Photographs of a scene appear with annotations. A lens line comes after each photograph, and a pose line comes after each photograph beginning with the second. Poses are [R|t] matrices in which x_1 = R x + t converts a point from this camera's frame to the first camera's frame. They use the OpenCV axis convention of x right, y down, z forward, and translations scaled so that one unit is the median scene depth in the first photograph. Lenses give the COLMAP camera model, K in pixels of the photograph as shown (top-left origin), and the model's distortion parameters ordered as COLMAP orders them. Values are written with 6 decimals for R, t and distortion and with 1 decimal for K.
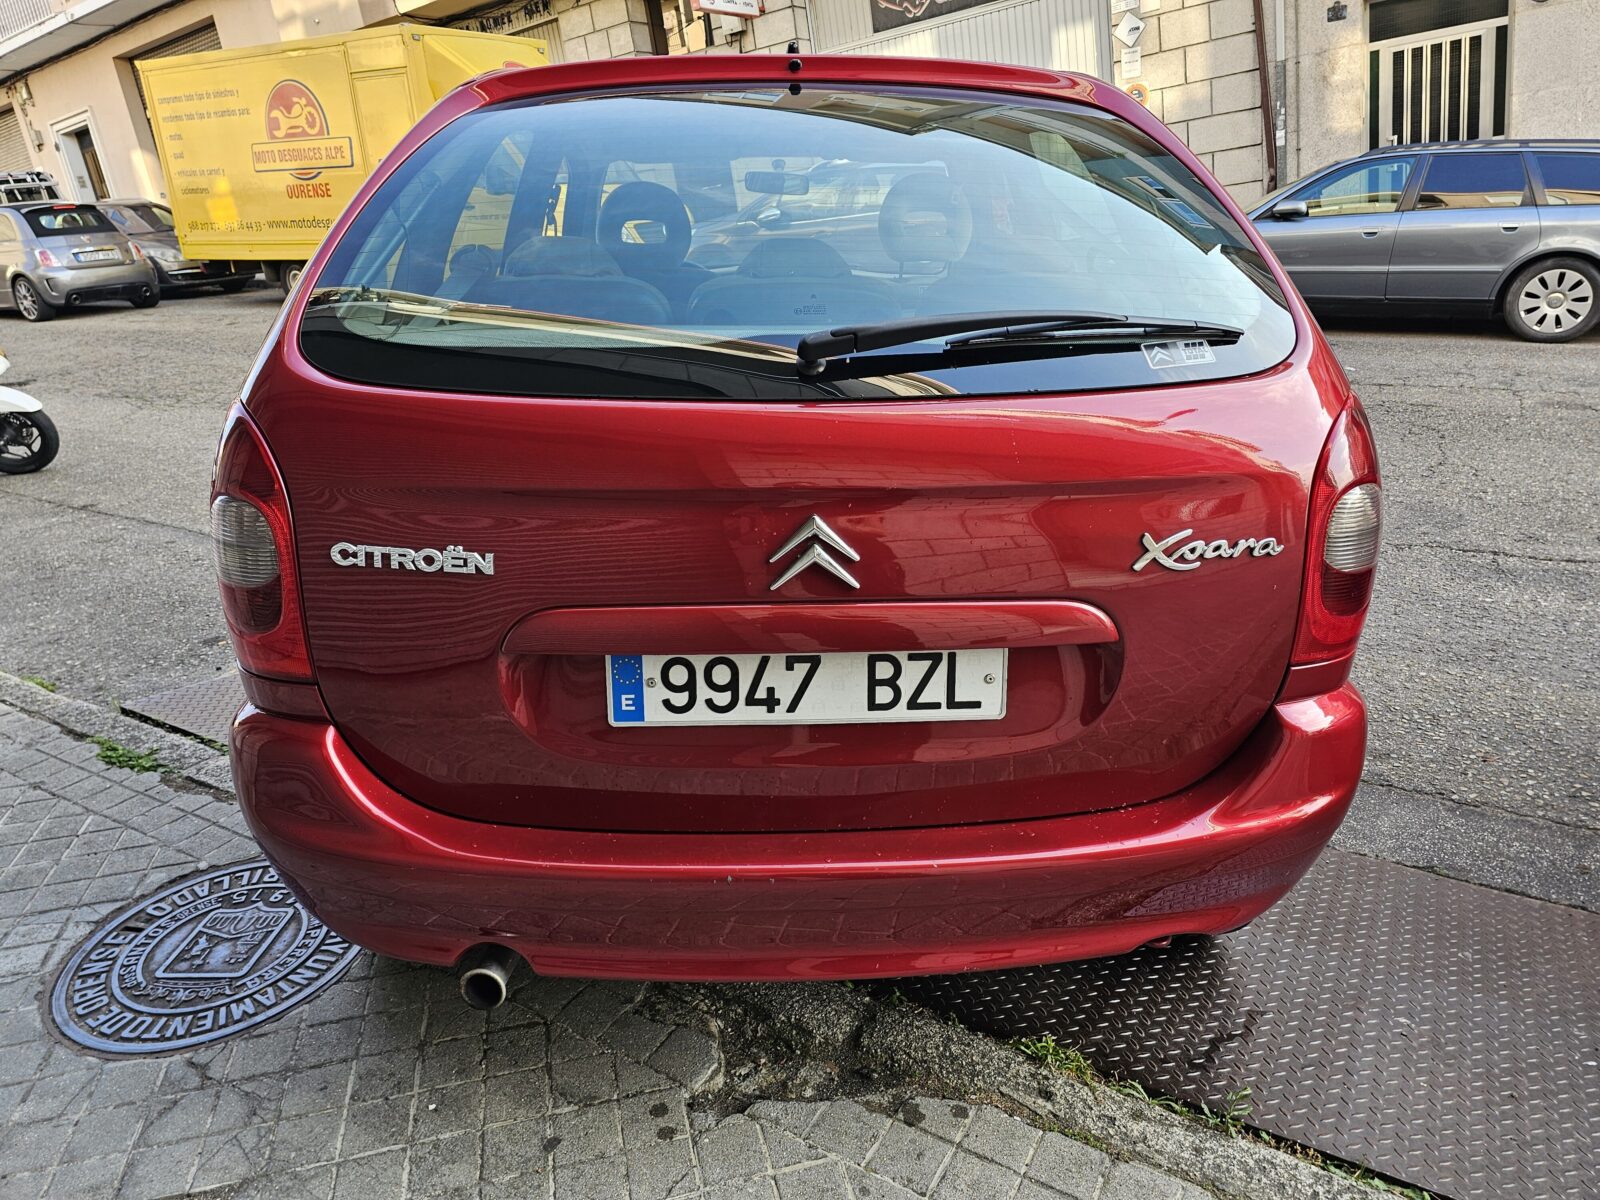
lens RADIAL K [[1072.1, 0, 797.6], [0, 1072.1, 587.6], [0, 0, 1]] dist [0.041301, -0.042496]
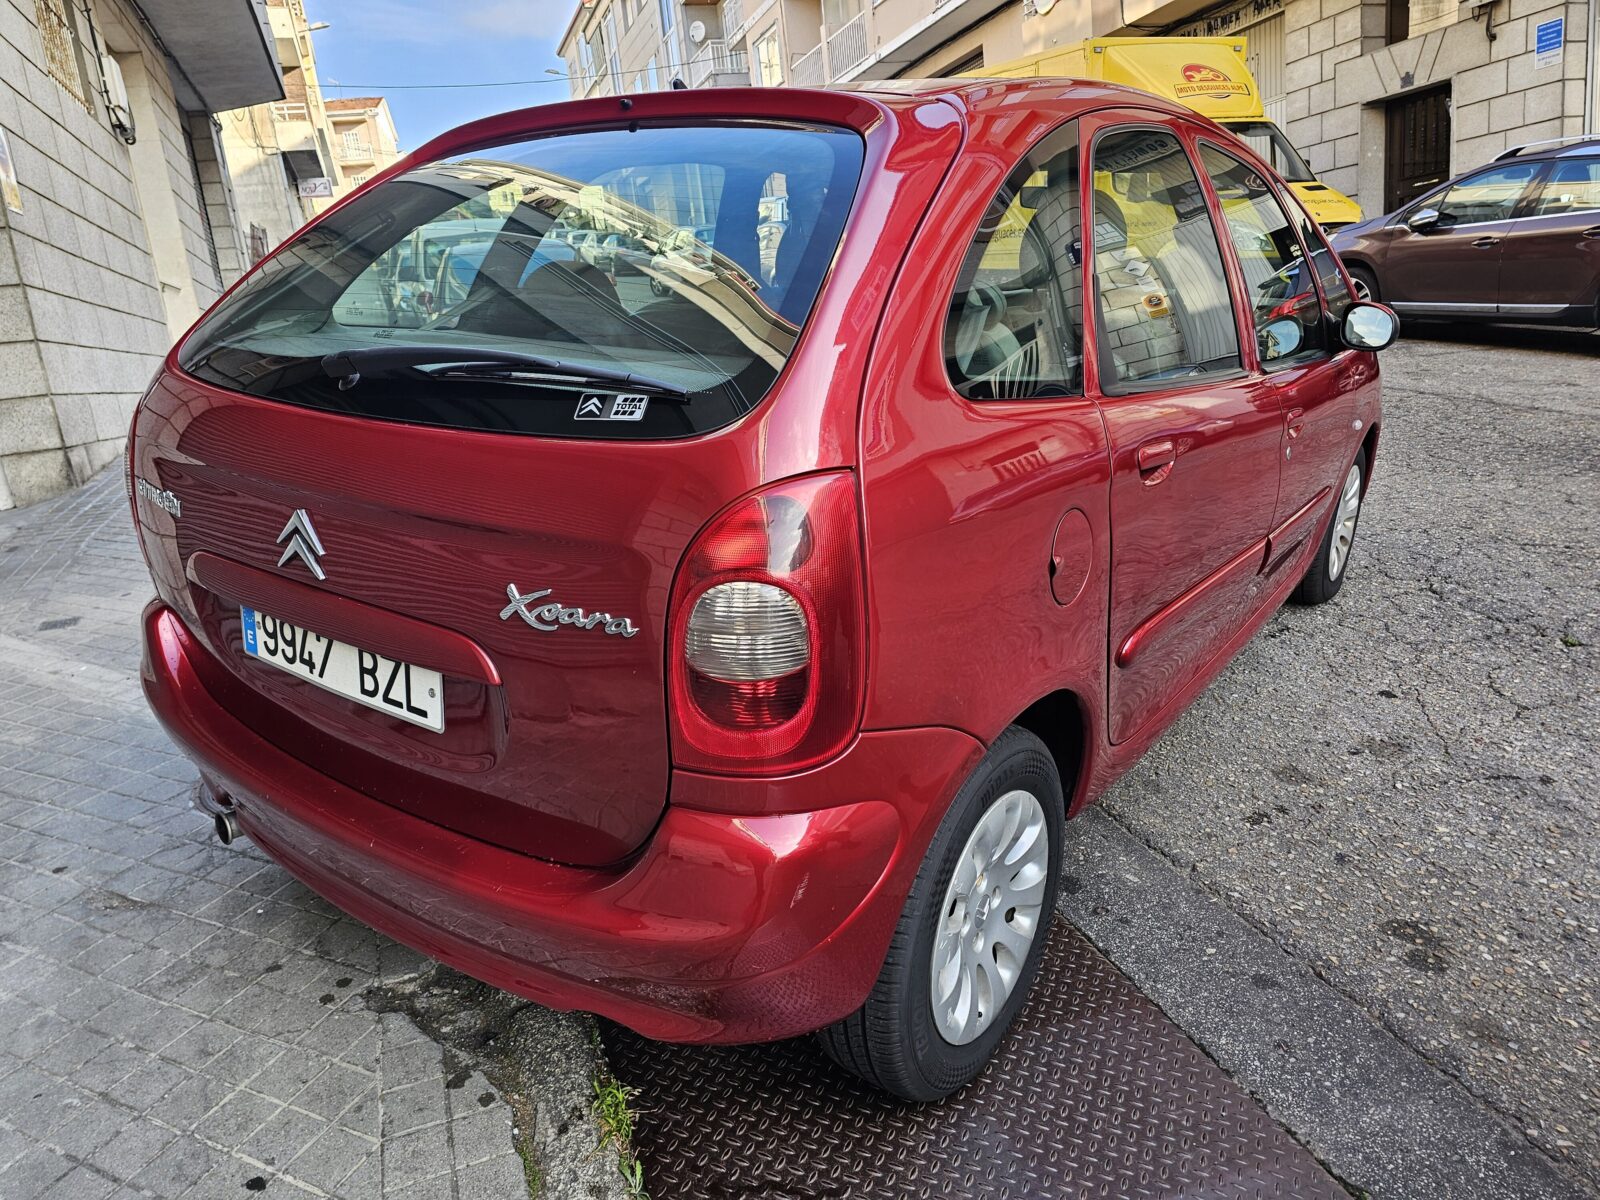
lens RADIAL K [[1062.1, 0, 794.6], [0, 1062.1, 601.2], [0, 0, 1]] dist [0.037947, -0.039291]
pose [[0.783163, 0.202590, -0.587889, 0.187892], [-0.196086, 0.977661, 0.075690, -0.027187], [0.590090, 0.056000, 0.805393, 0.063474]]
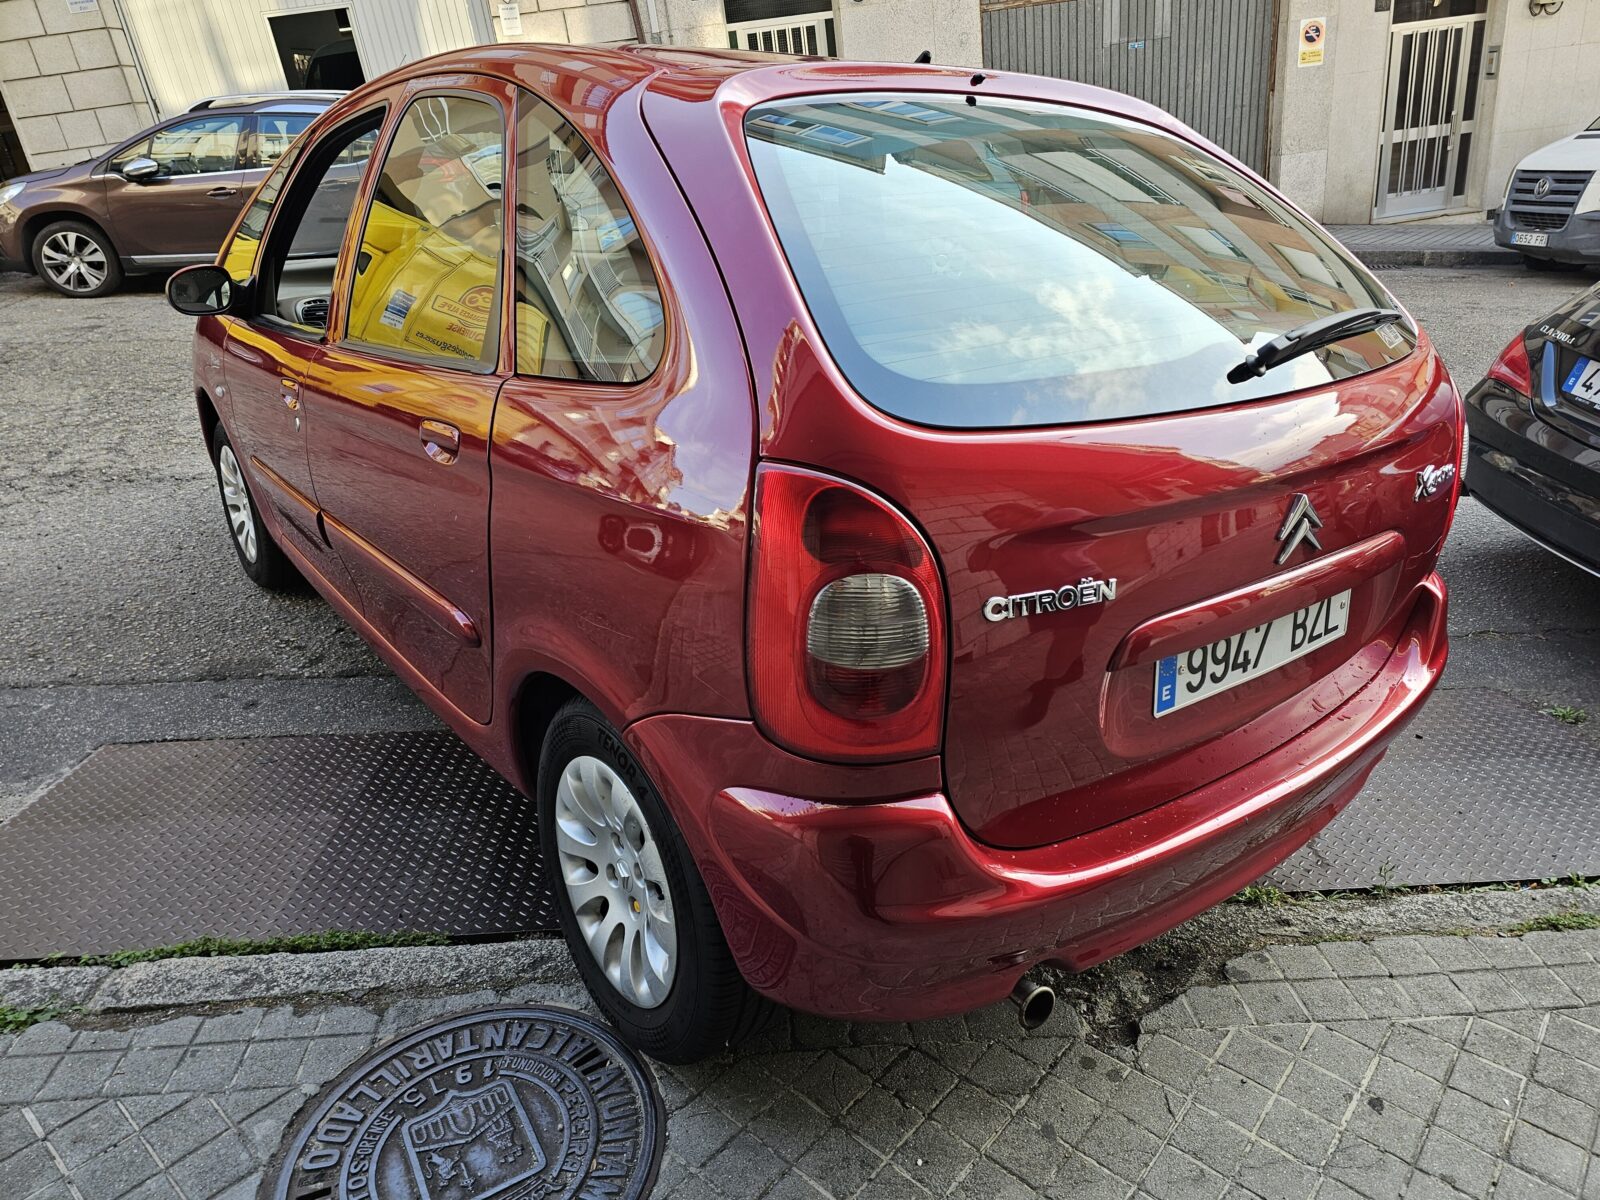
lens RADIAL K [[1073.5, 0, 818.6], [0, 1073.5, 613.5], [0, 0, 1]] dist [0.010826, 0.003022]
pose [[0.813974, -0.204222, 0.543819, -0.178221], [0.172261, 0.978915, 0.109779, -0.026480], [-0.554772, 0.004322, 0.831991, 0.051792]]
